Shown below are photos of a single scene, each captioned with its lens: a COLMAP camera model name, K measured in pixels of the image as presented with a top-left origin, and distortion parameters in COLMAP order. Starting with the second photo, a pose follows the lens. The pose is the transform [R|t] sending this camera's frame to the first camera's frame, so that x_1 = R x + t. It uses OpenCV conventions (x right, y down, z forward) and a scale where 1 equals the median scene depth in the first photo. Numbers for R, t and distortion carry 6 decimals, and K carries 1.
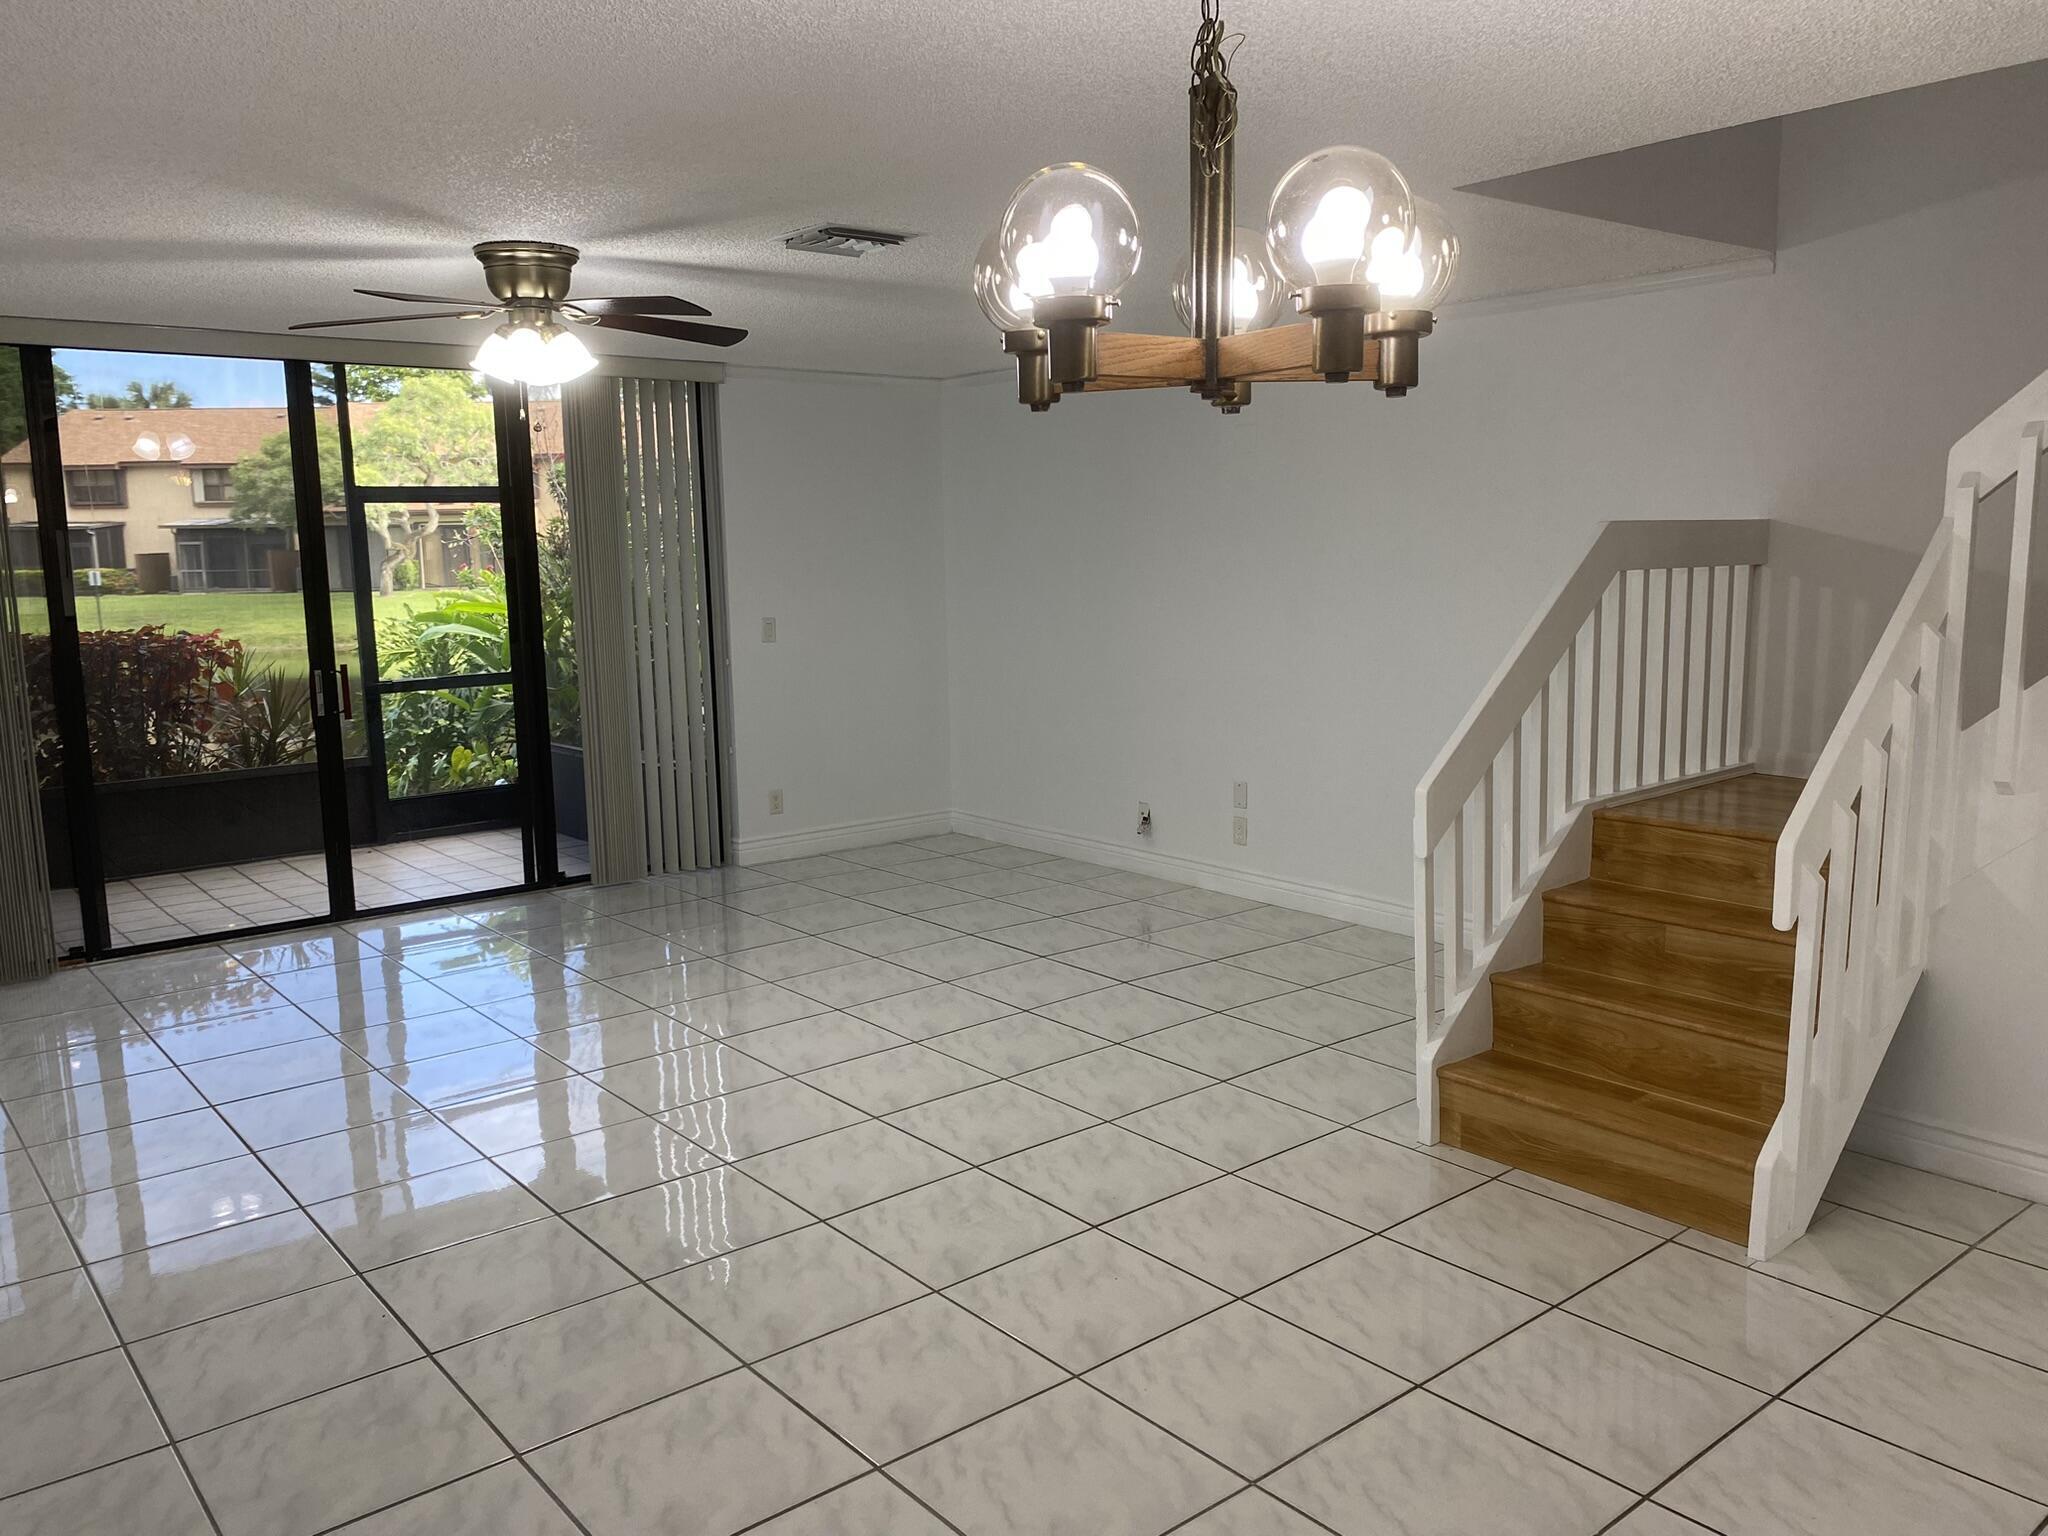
lens RADIAL K [[1533.7, 0, 1039.4], [0, 1533.7, 766.7], [0, 0, 1]] dist [0.023963, -0.045554]
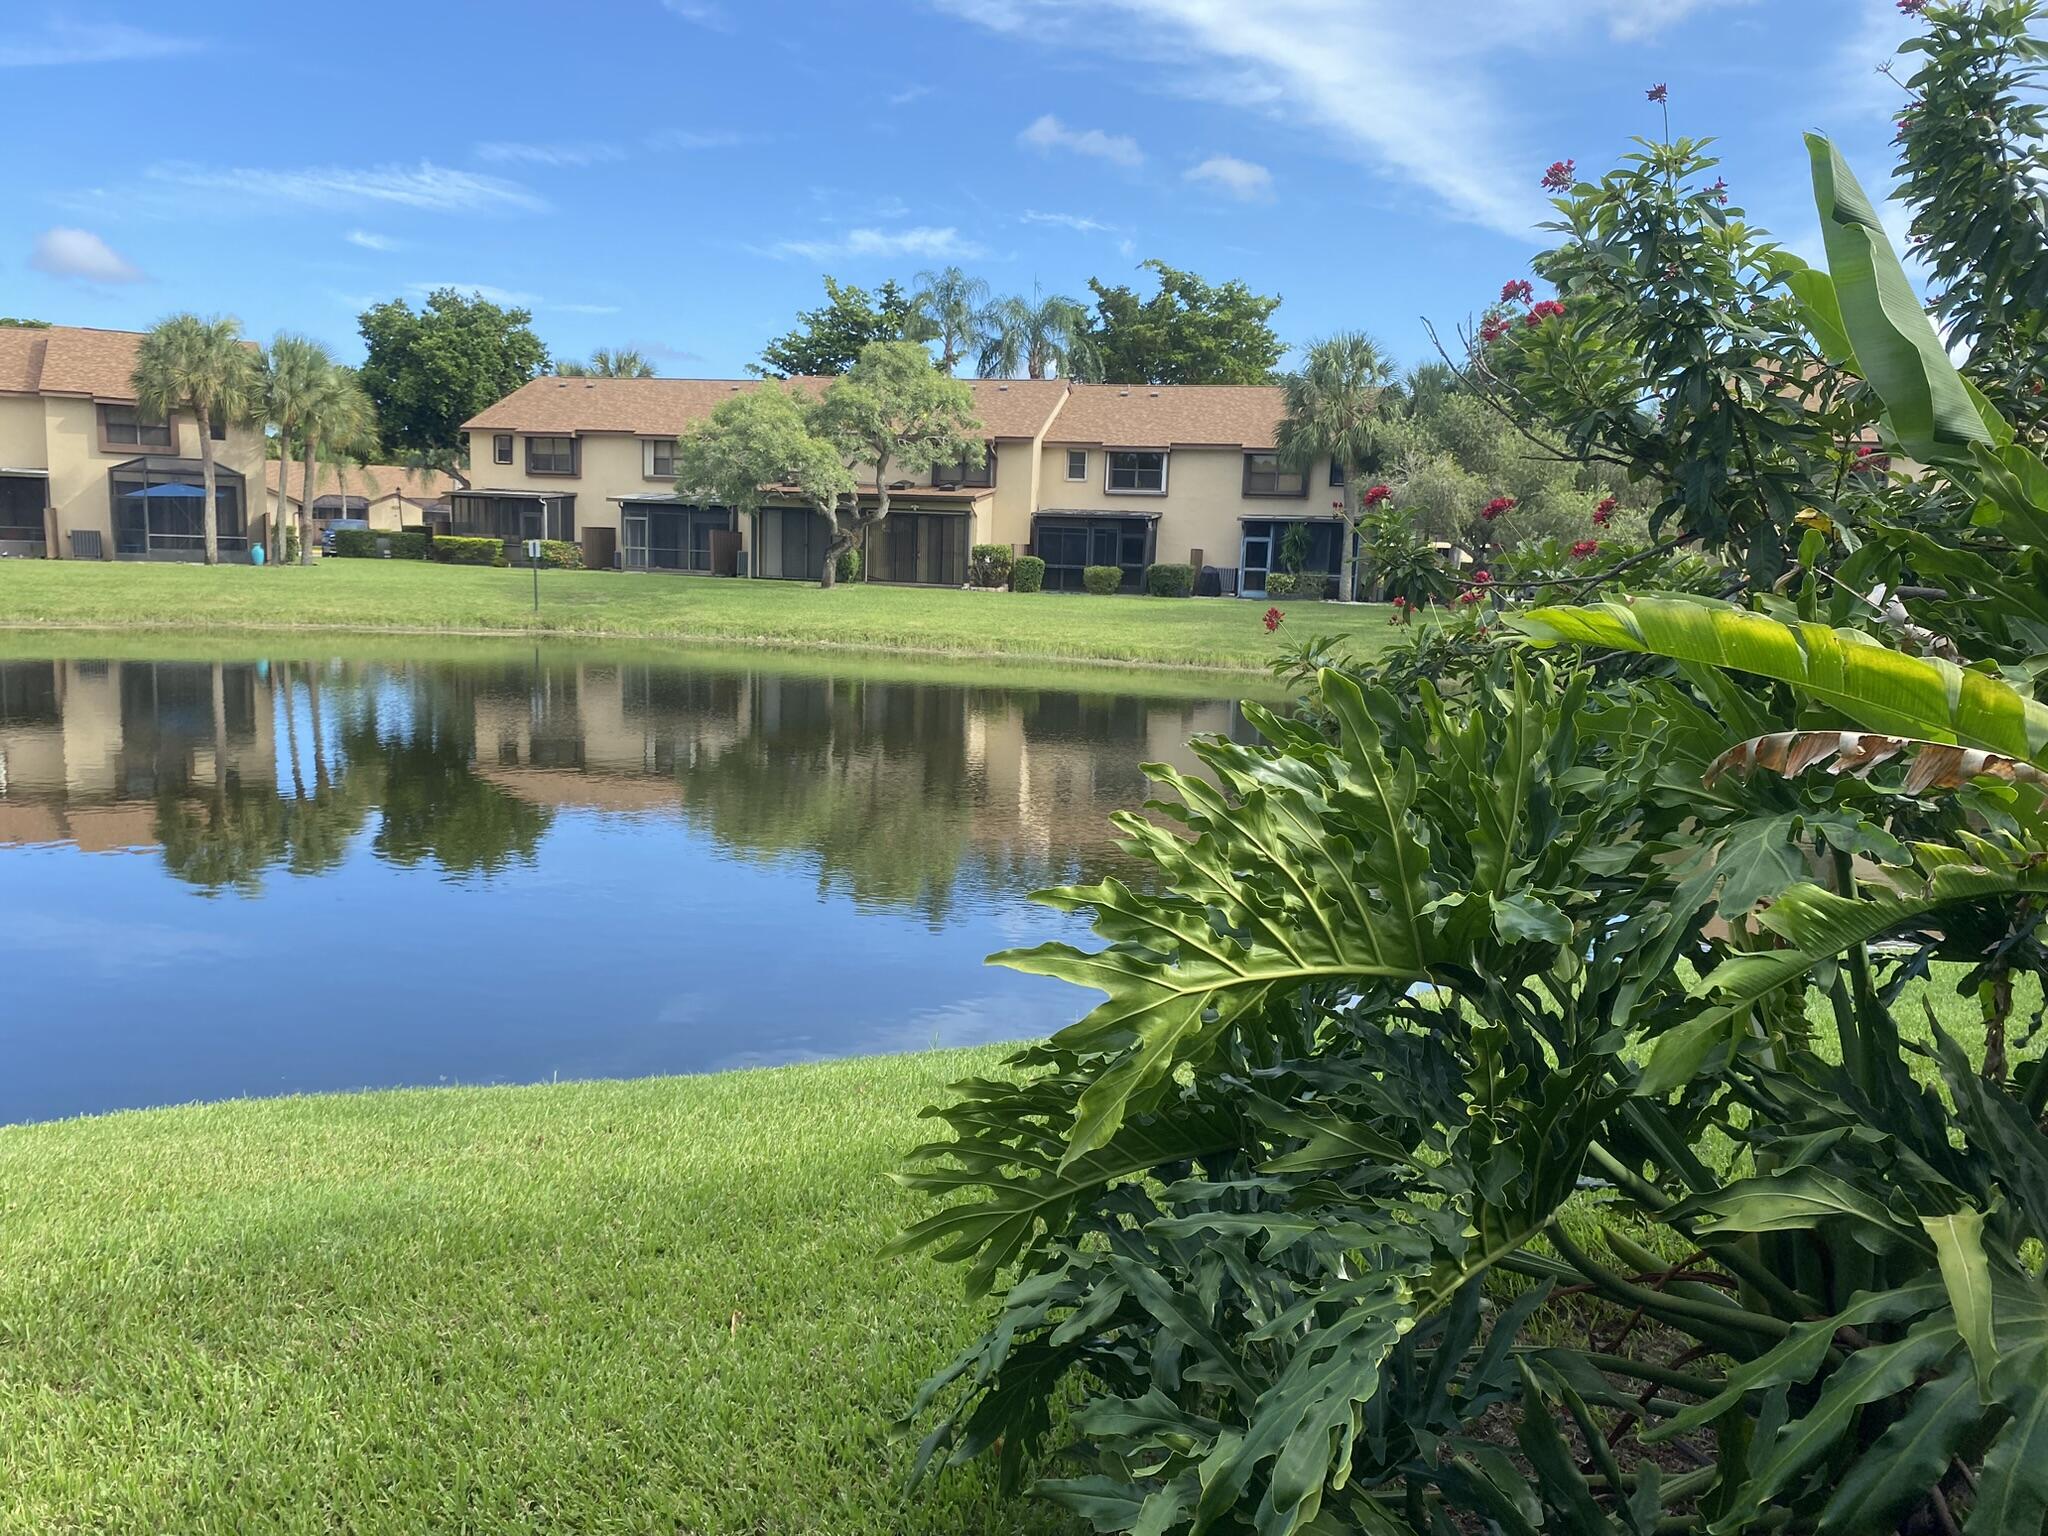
lens RADIAL K [[1533.7, 0, 1006.4], [0, 1533.7, 801.3], [0, 0, 1]] dist [0.023963, -0.045554]
pose [[0.960787, 0.093920, -0.260897, -0.079803], [-0.090525, 0.995580, 0.025029, -0.018698], [0.262094, -0.000429, 0.965042, 0.165934]]
